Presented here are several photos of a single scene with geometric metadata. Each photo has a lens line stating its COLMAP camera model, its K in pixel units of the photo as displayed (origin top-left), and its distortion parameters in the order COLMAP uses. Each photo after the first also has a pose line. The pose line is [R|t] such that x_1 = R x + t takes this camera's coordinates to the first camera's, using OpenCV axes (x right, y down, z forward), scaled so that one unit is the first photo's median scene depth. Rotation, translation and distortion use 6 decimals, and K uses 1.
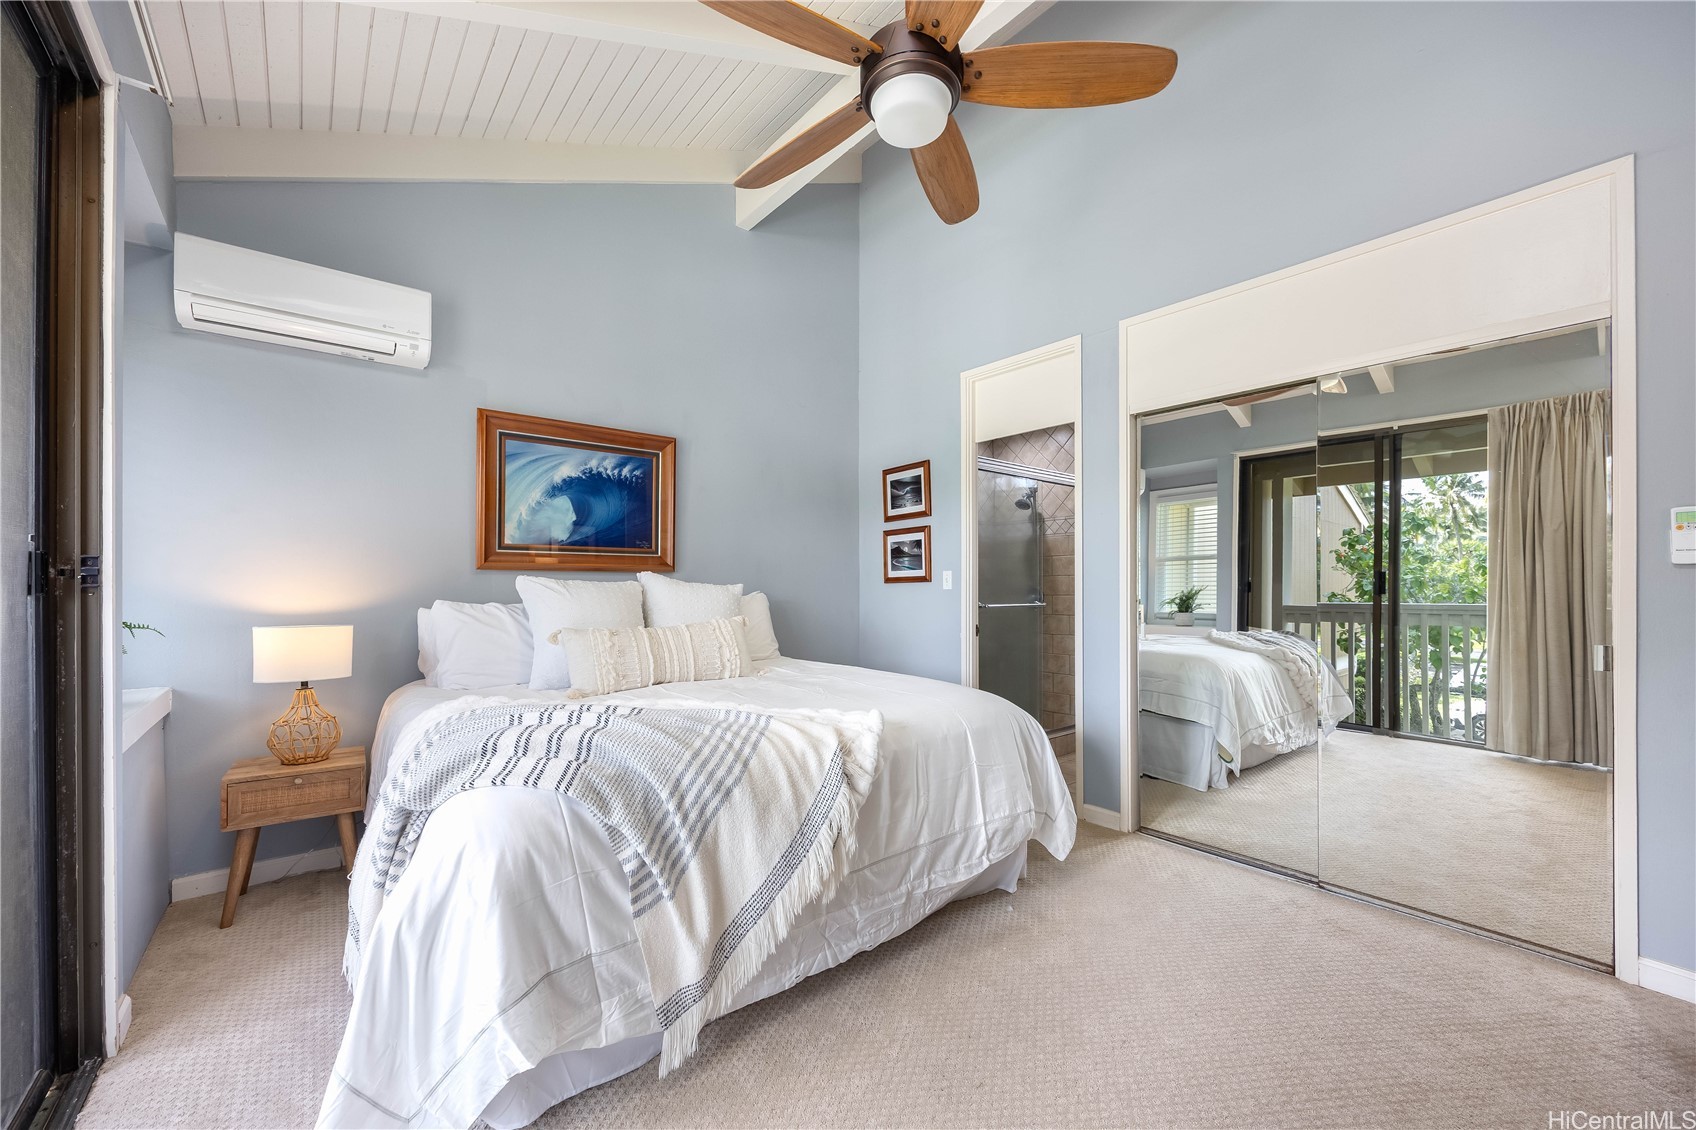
lens RADIAL K [[673.1, 0, 890.9], [0, 673.1, 585.6], [0, 0, 1]] dist [0.000495, -0.000004]
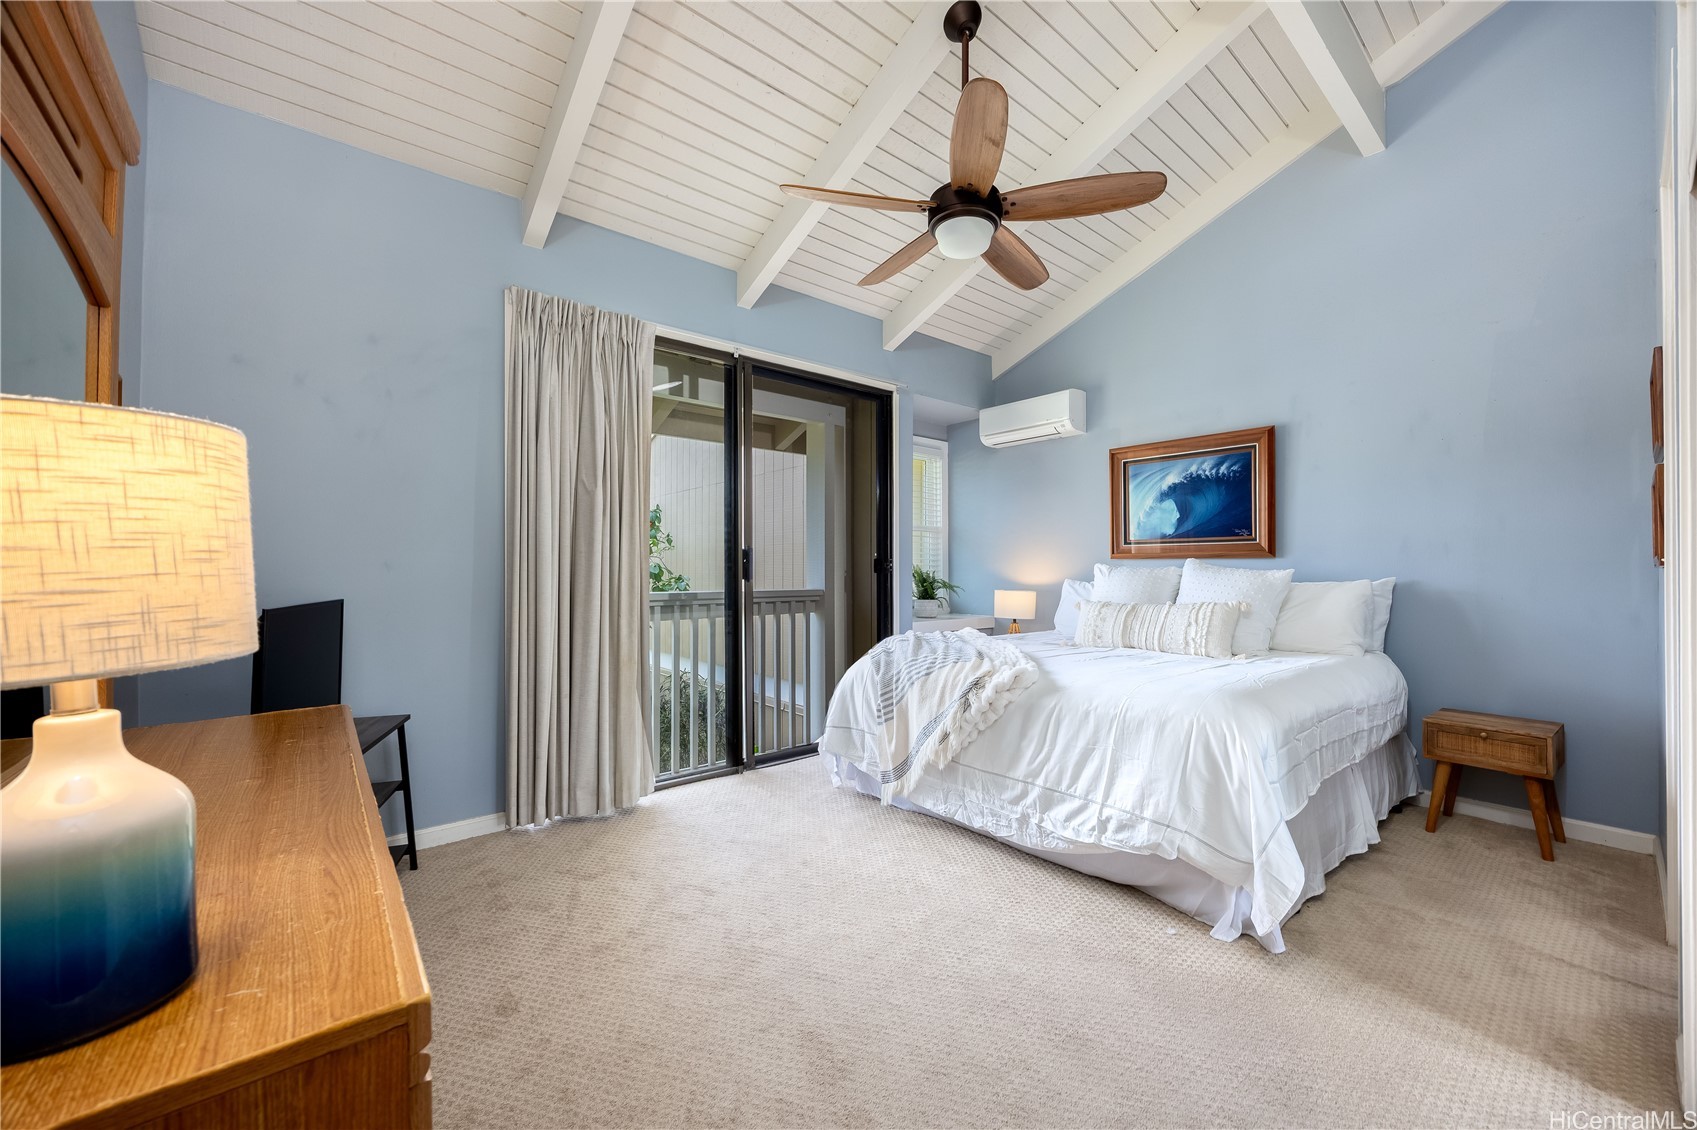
lens RADIAL K [[649.0, 0, 841.3], [0, 649.0, 568.9], [0, 0, 1]] dist [-0.001979, -0.000227]
pose [[-0.026754, 0.003578, -0.999636, 0.750741], [-0.000171, 0.999994, 0.003583, -0.006618], [0.999642, 0.000267, -0.026753, 0.413295]]
